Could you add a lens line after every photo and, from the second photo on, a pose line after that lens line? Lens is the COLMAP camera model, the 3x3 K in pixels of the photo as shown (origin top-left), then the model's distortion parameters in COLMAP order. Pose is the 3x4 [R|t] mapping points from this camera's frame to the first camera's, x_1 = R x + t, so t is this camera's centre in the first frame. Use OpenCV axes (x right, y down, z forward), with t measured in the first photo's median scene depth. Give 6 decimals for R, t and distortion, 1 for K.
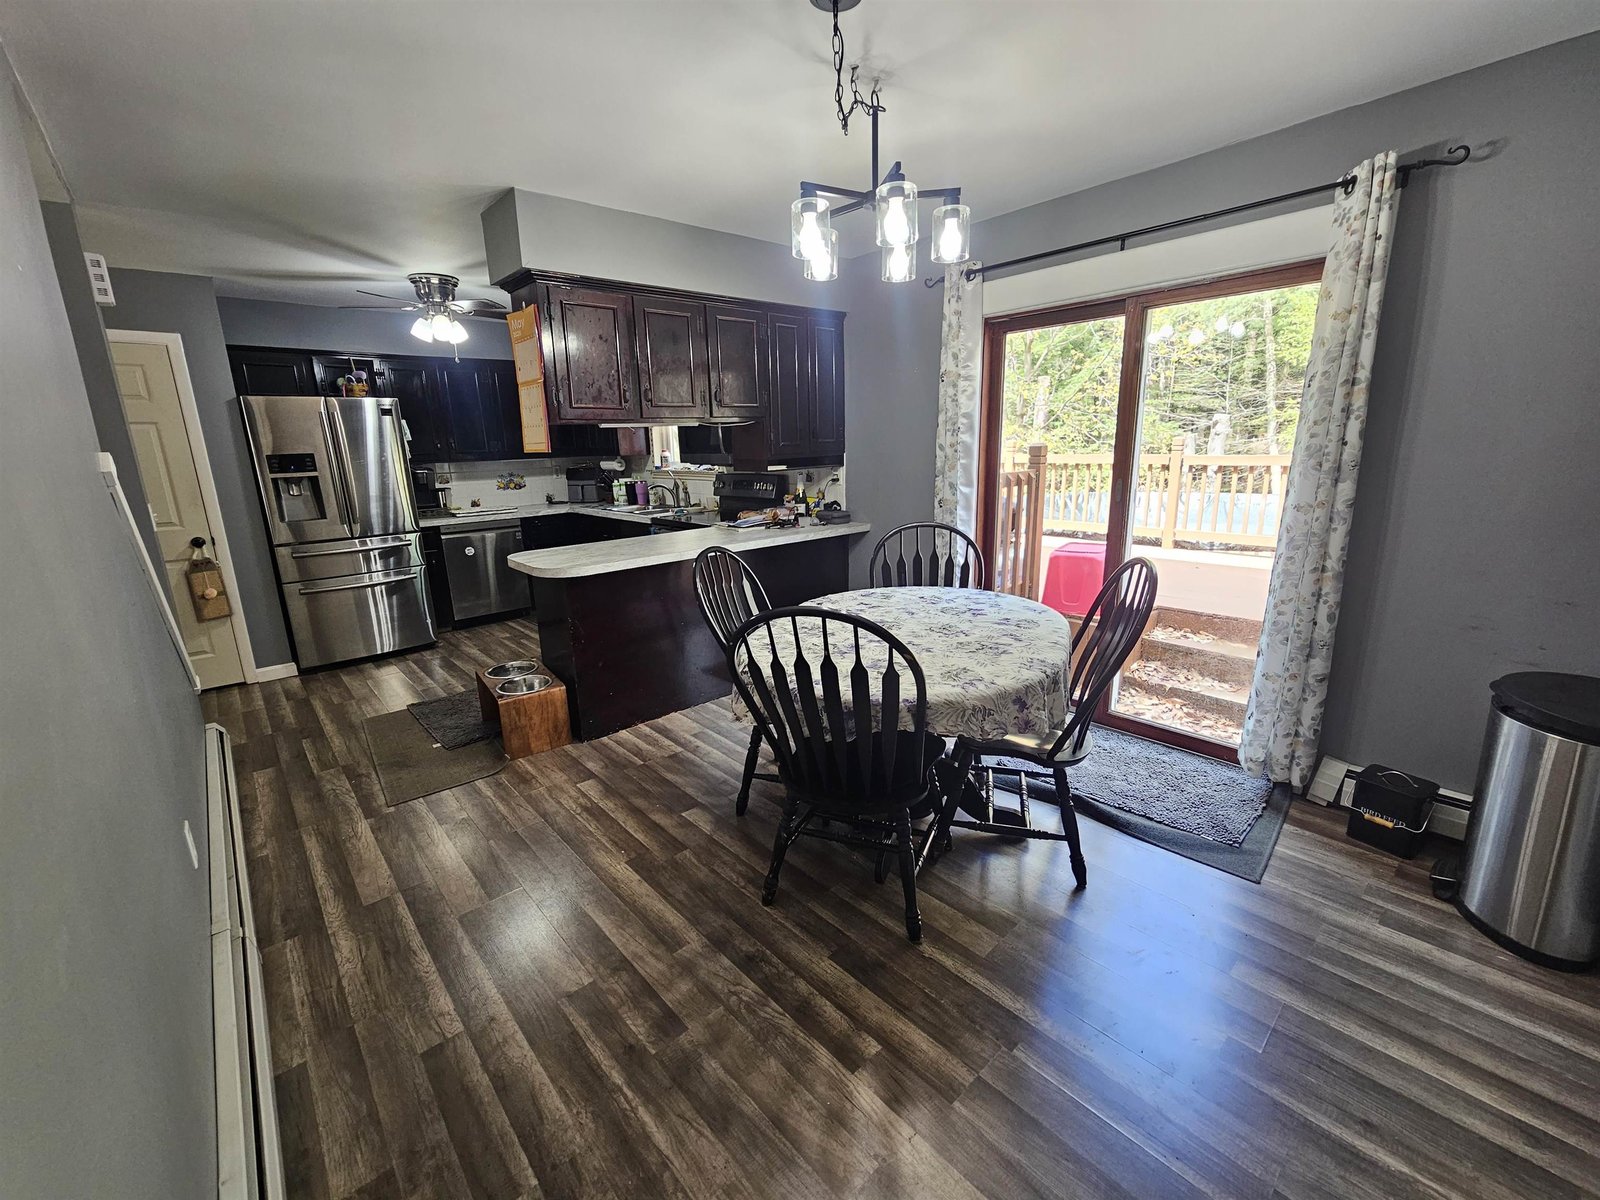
lens RADIAL K [[659.9, 0, 801.3], [0, 659.9, 603.2], [0, 0, 1]] dist [-0.002166, 0.000153]
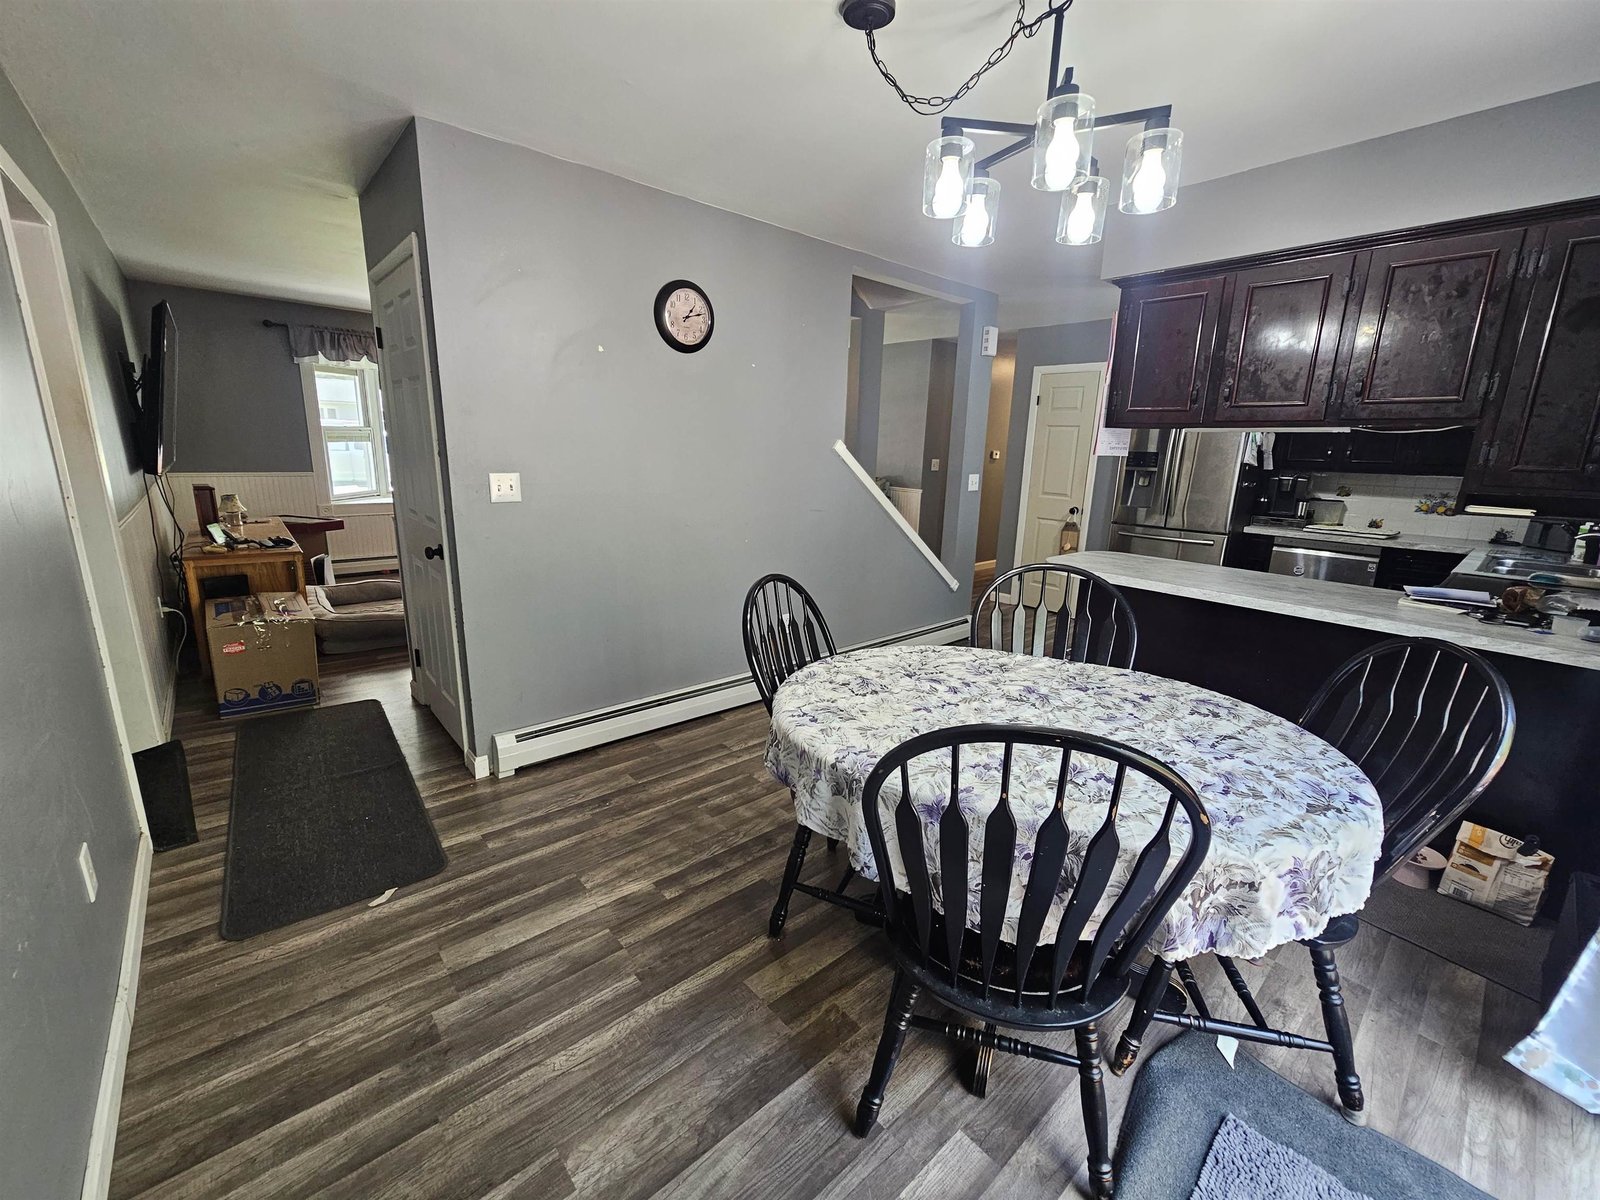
lens RADIAL K [[650.8, 0, 808.8], [0, 650.8, 592.2], [0, 0, 1]] dist [-0.002913, -0.000055]
pose [[-0.007759, 0.247021, -0.968979, 0.486470], [-0.264699, 0.933935, 0.240207, -0.114025], [0.964300, 0.258352, 0.058139, 0.410645]]
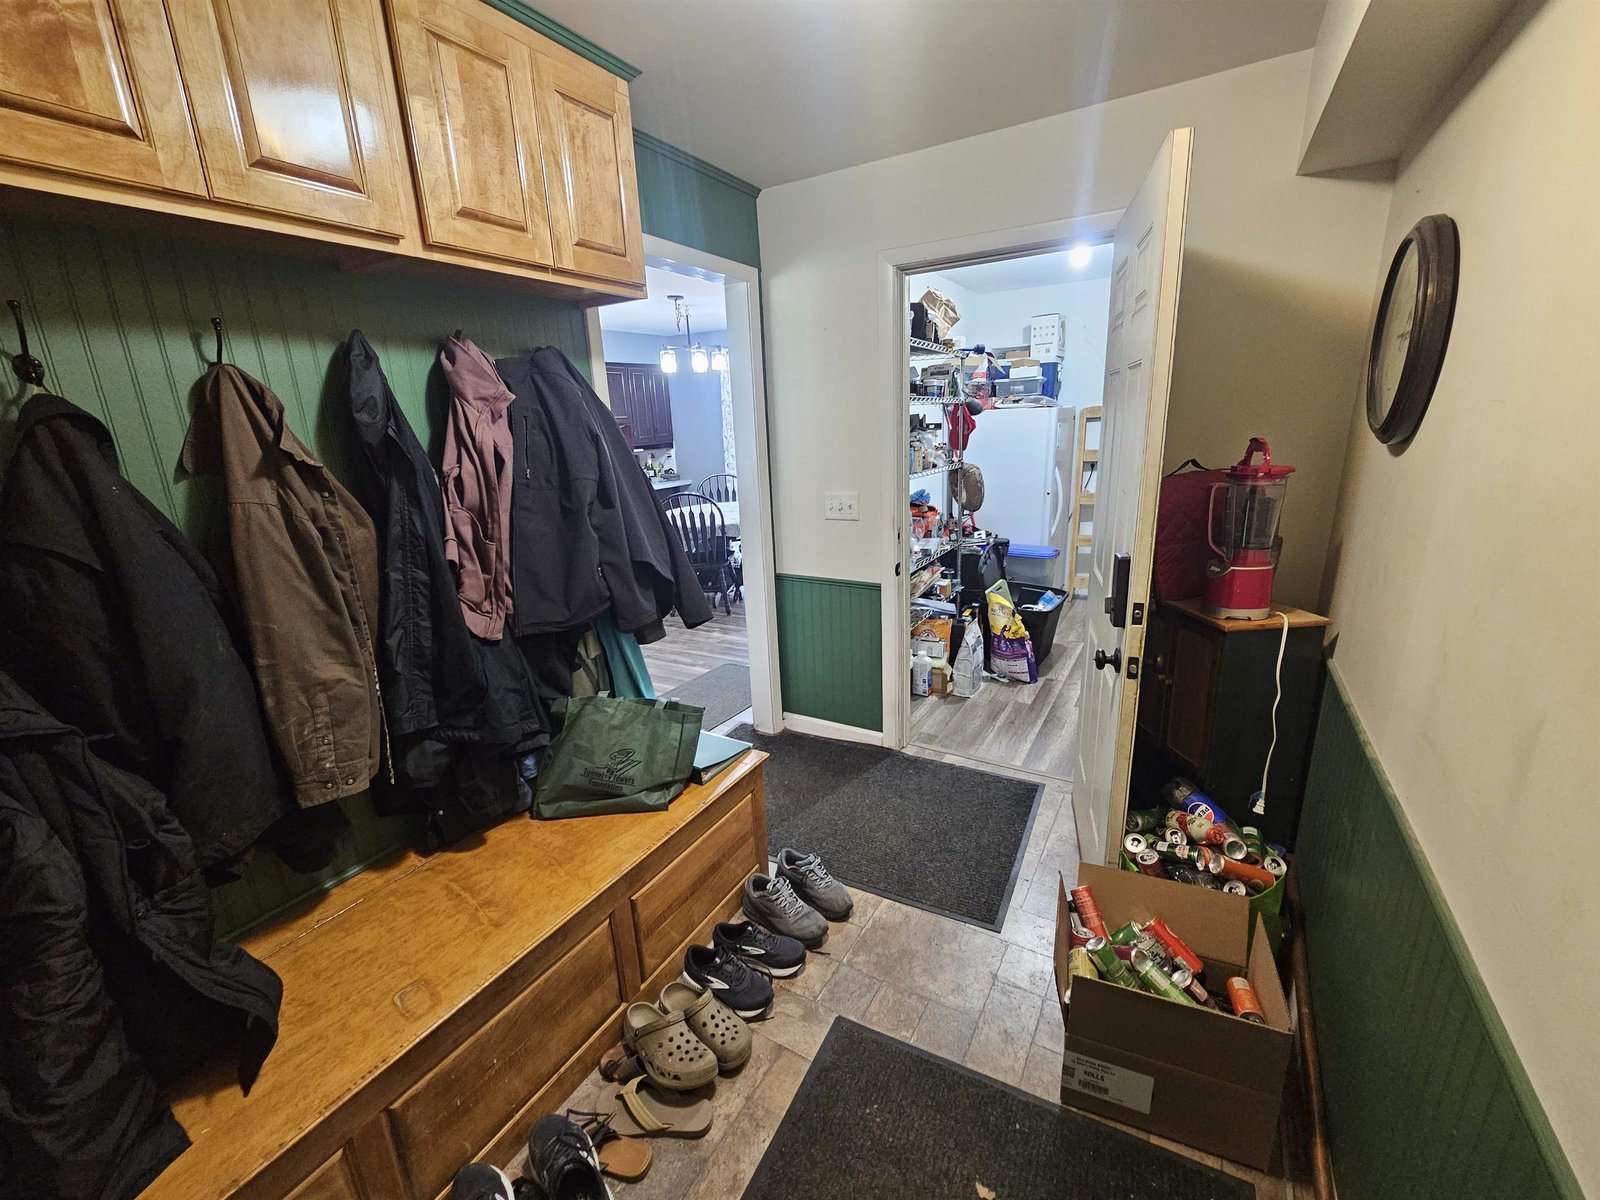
lens RADIAL K [[650.8, 0, 808.8], [0, 650.8, 592.2], [0, 0, 1]] dist [-0.002913, -0.000055]
pose [[0.952175, -0.089902, 0.292029, -0.148092], [0.085790, 0.995950, 0.026882, 0.176516], [-0.293263, -0.000543, 0.956032, -0.851373]]
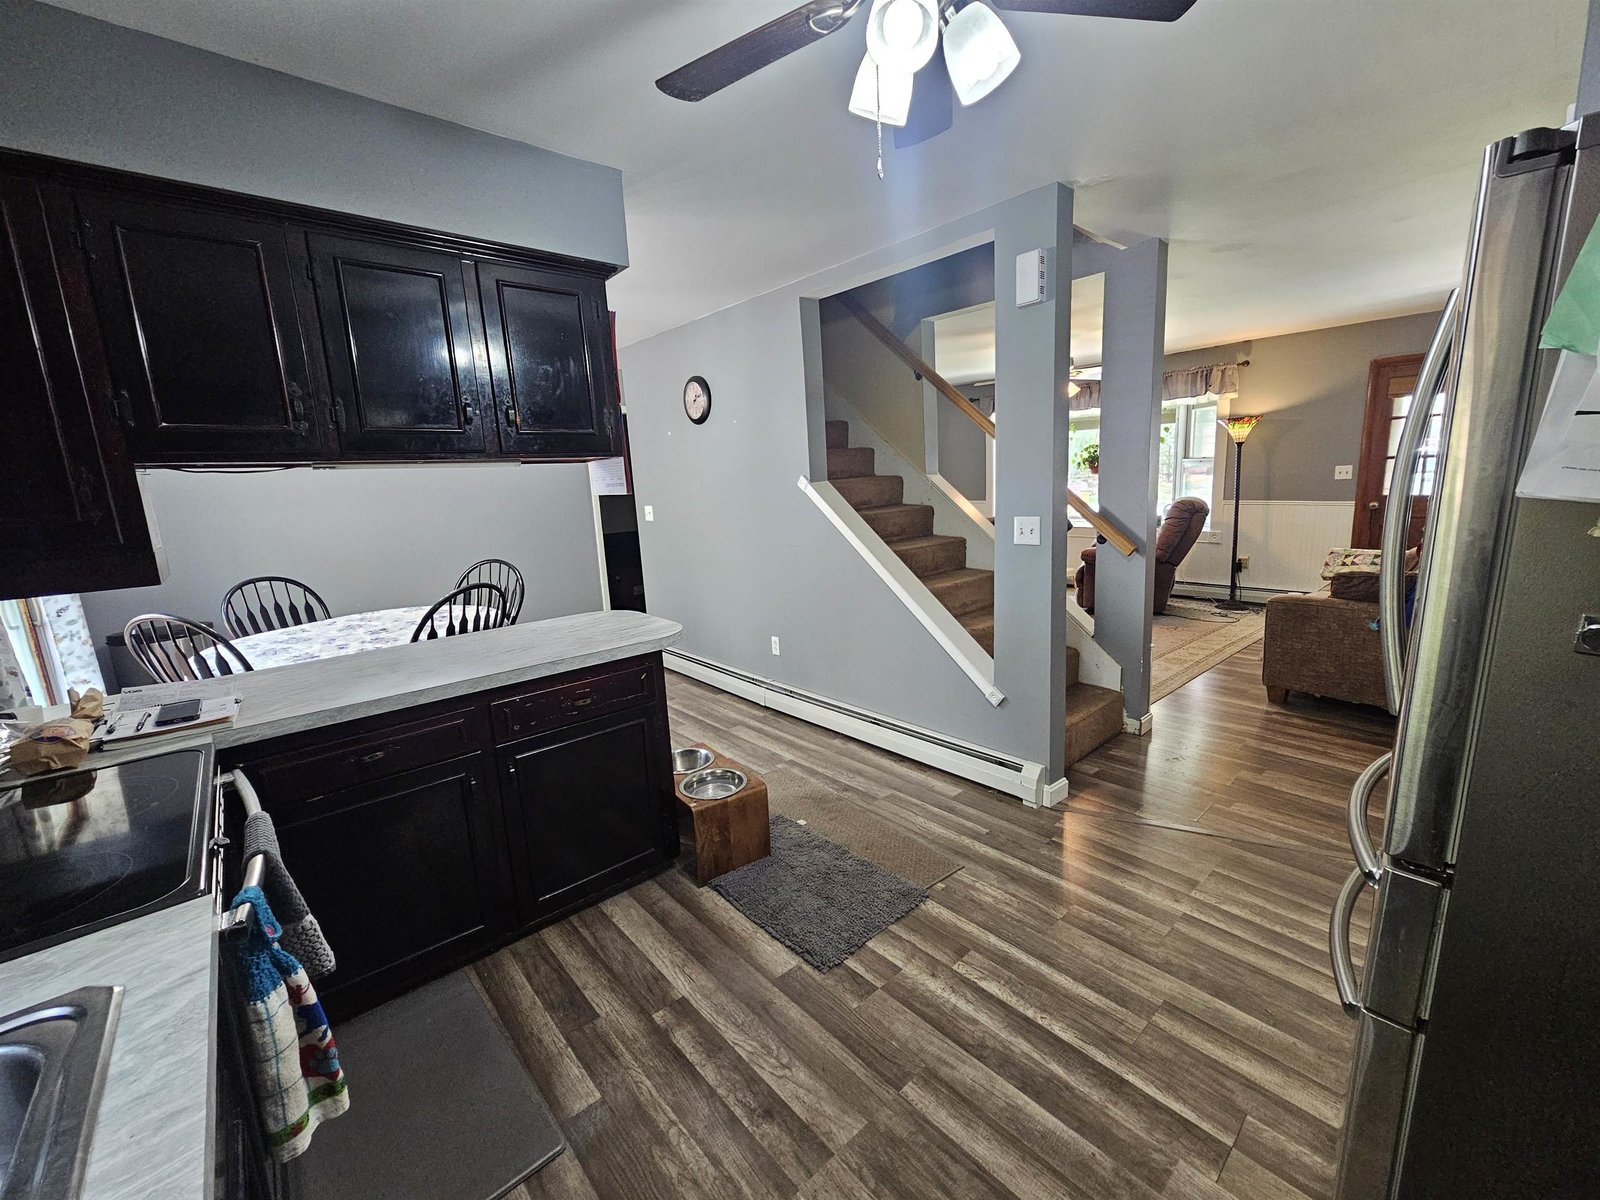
lens RADIAL K [[650.8, 0, 808.8], [0, 650.8, 592.2], [0, 0, 1]] dist [-0.002913, -0.000055]
pose [[-0.997398, 0.069962, 0.017391, -0.487544], [0.071036, 0.912665, 0.402487, -0.320715], [0.012287, 0.402676, -0.915260, 1.345101]]
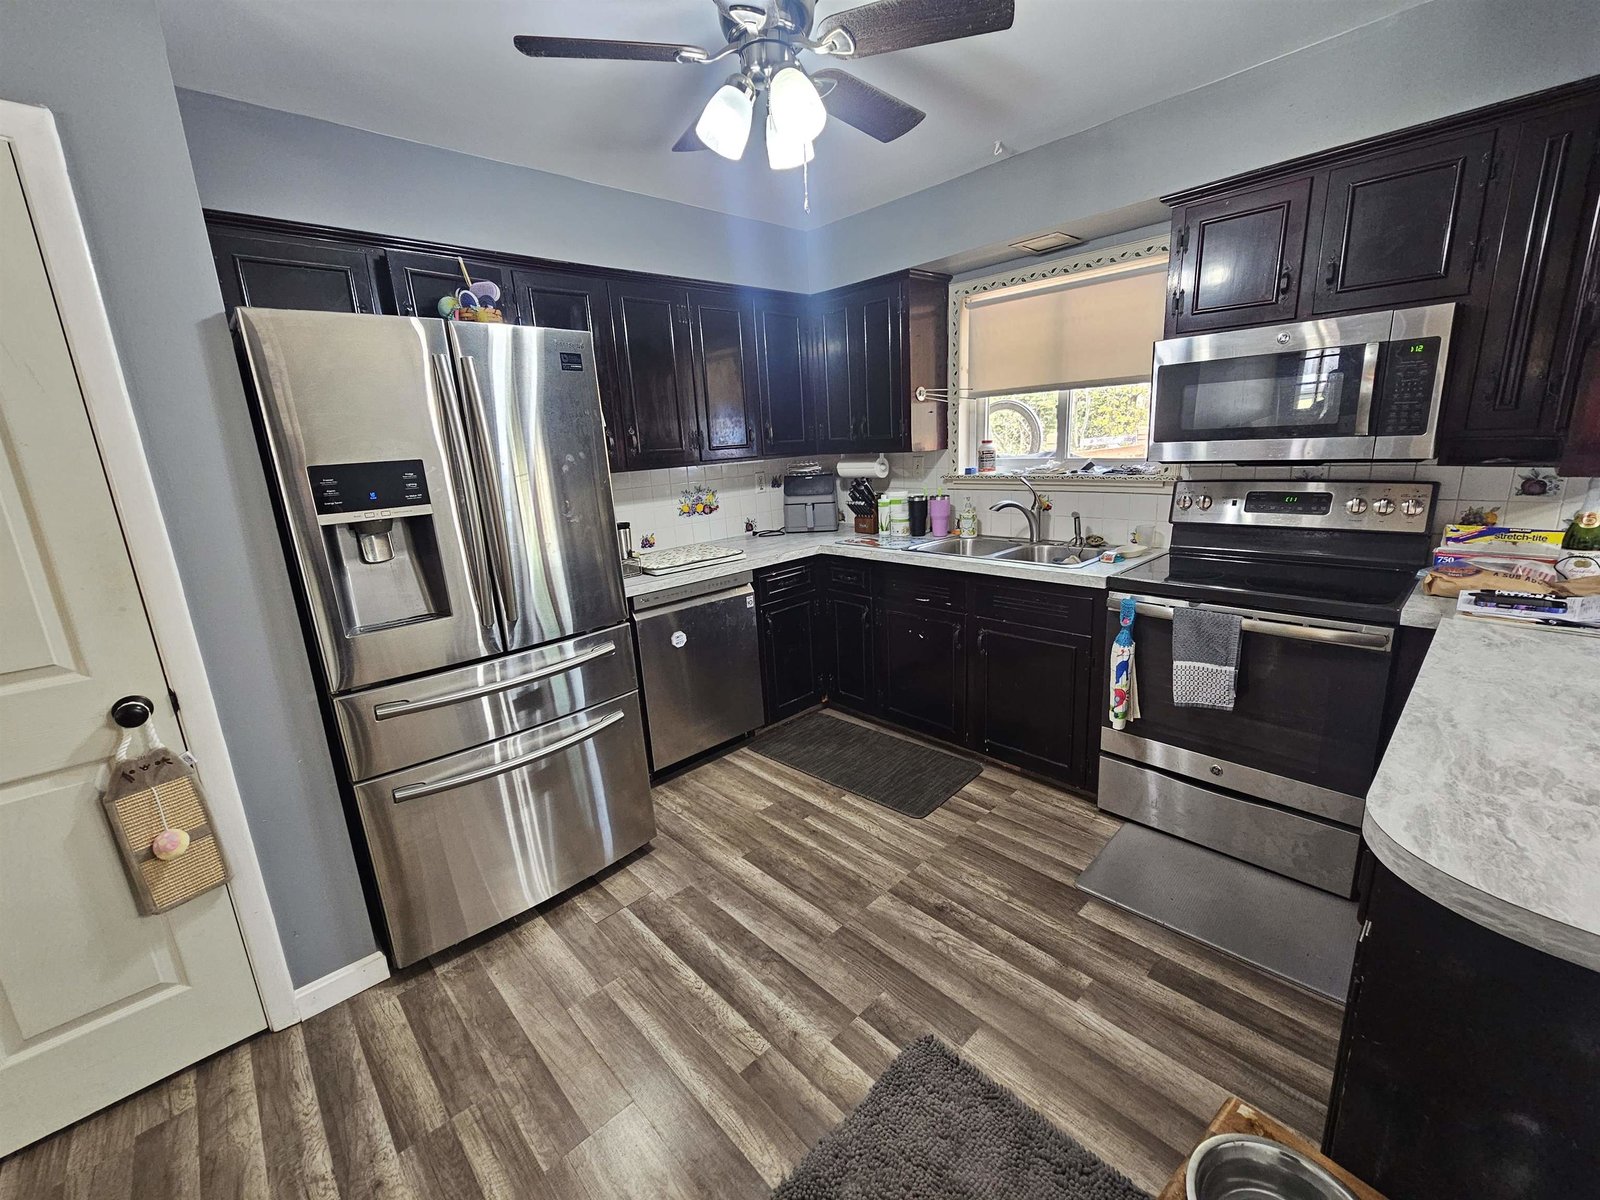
lens RADIAL K [[659.9, 0, 801.3], [0, 659.9, 603.2], [0, 0, 1]] dist [-0.002166, 0.000153]
pose [[0.999411, -0.029873, 0.016886, -0.544847], [0.029813, 0.999548, 0.003747, -0.141222], [-0.016990, -0.003241, 0.999850, 0.624078]]
